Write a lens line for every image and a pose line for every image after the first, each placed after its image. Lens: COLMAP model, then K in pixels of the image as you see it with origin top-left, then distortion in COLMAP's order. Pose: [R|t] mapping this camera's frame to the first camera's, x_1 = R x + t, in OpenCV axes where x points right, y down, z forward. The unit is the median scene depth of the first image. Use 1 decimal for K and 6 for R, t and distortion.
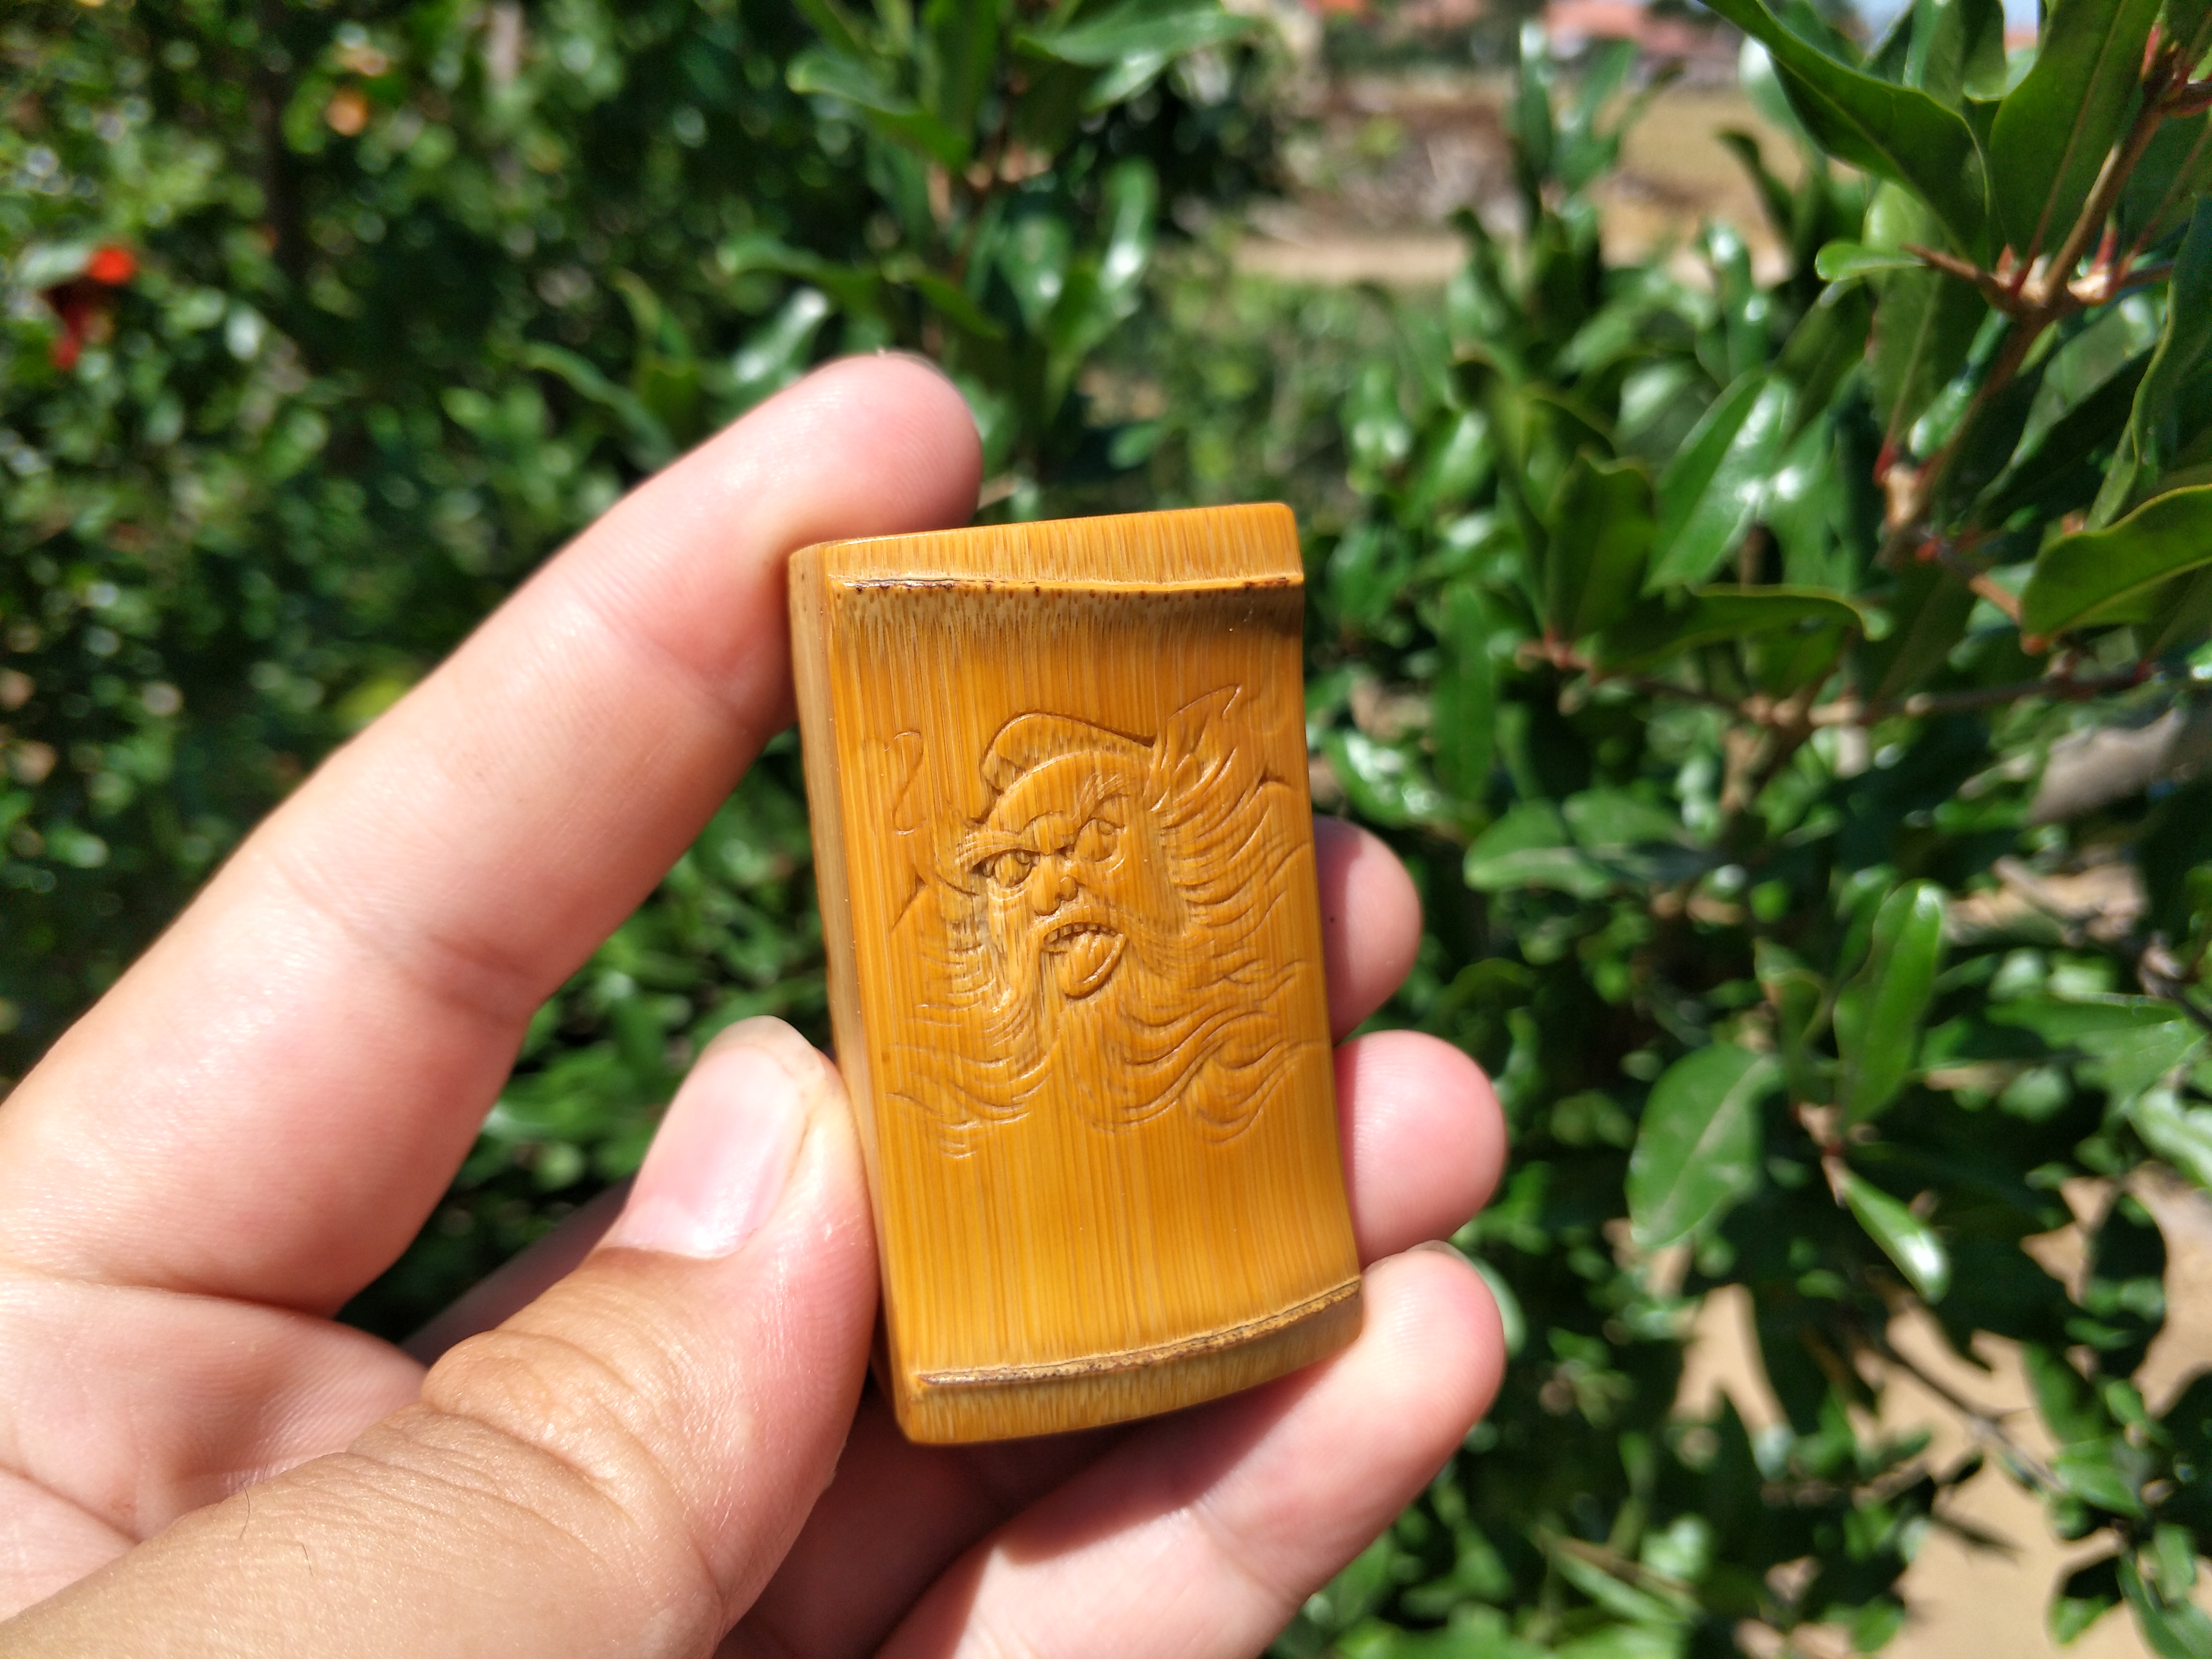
lens RADIAL K [[1558.1, 0, 1106.0], [0, 1558.1, 829.5], [0, 0, 1]] dist [0.076491, -0.038544]
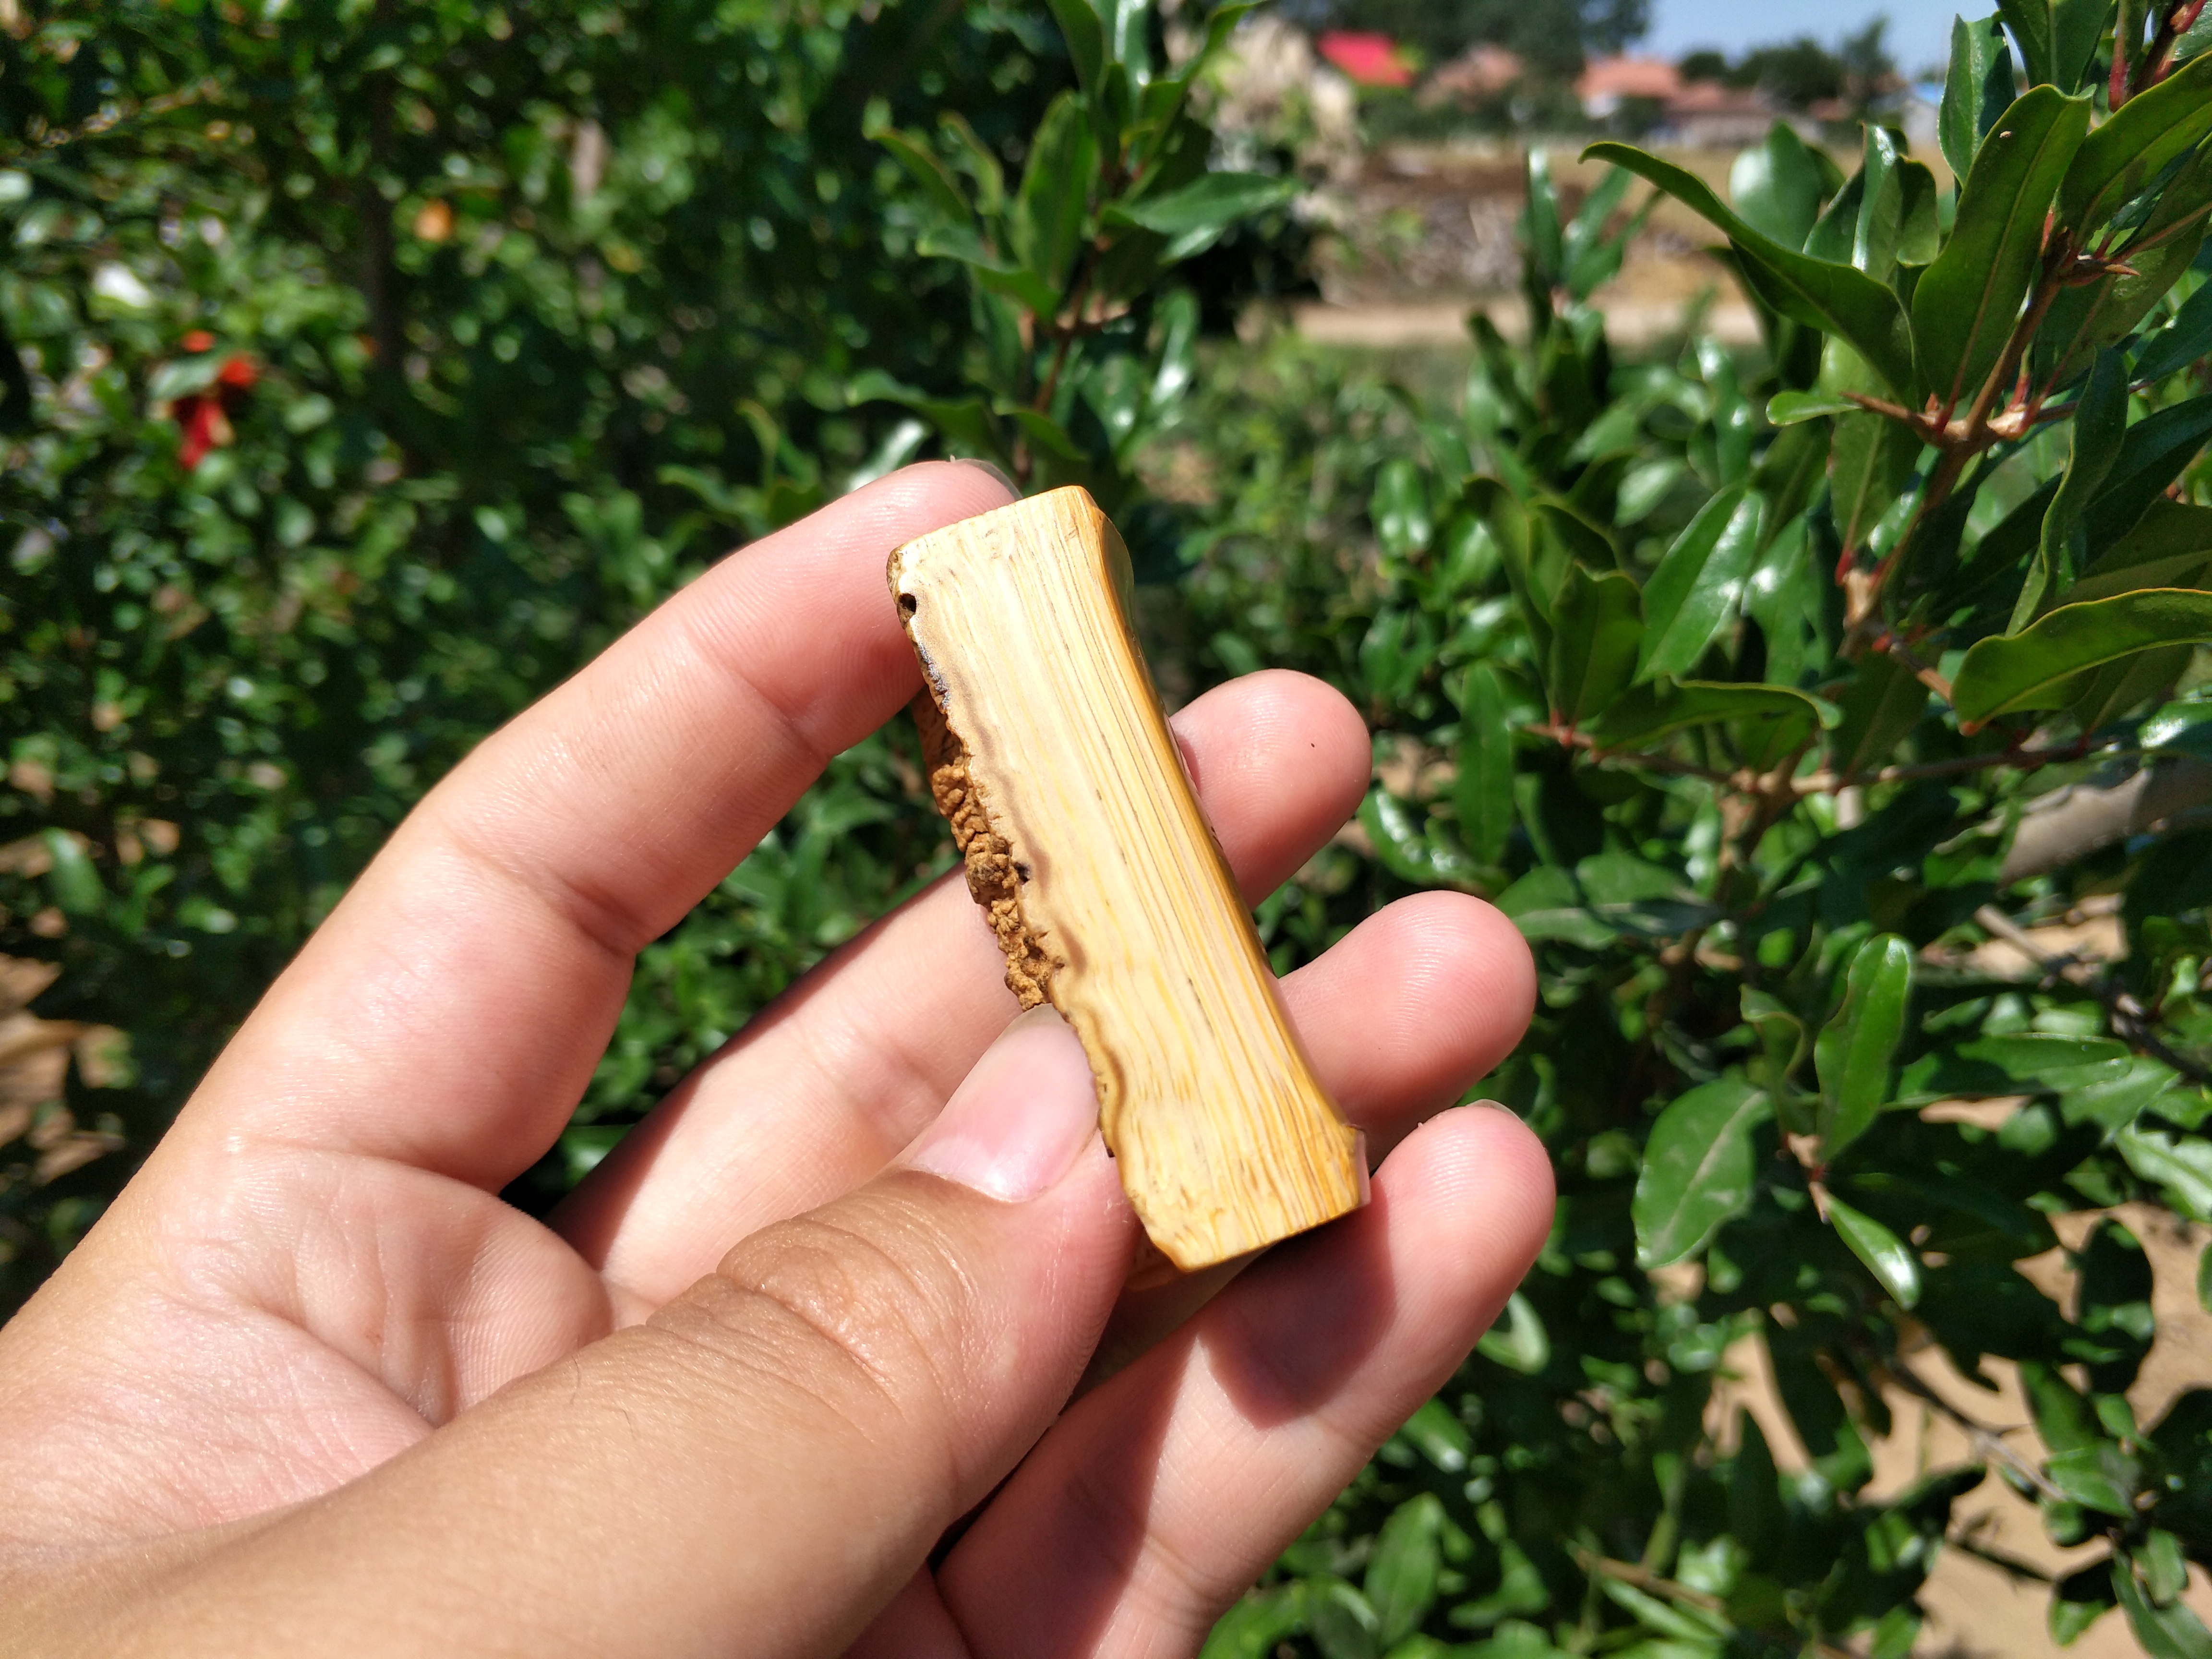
lens RADIAL K [[1558.1, 0, 1106.0], [0, 1558.1, 829.5], [0, 0, 1]] dist [0.076491, -0.038544]
pose [[0.999571, -0.012071, -0.026703, -0.008363], [0.011230, 0.999442, -0.031447, -0.009442], [0.027067, 0.031133, 0.999149, -0.106873]]
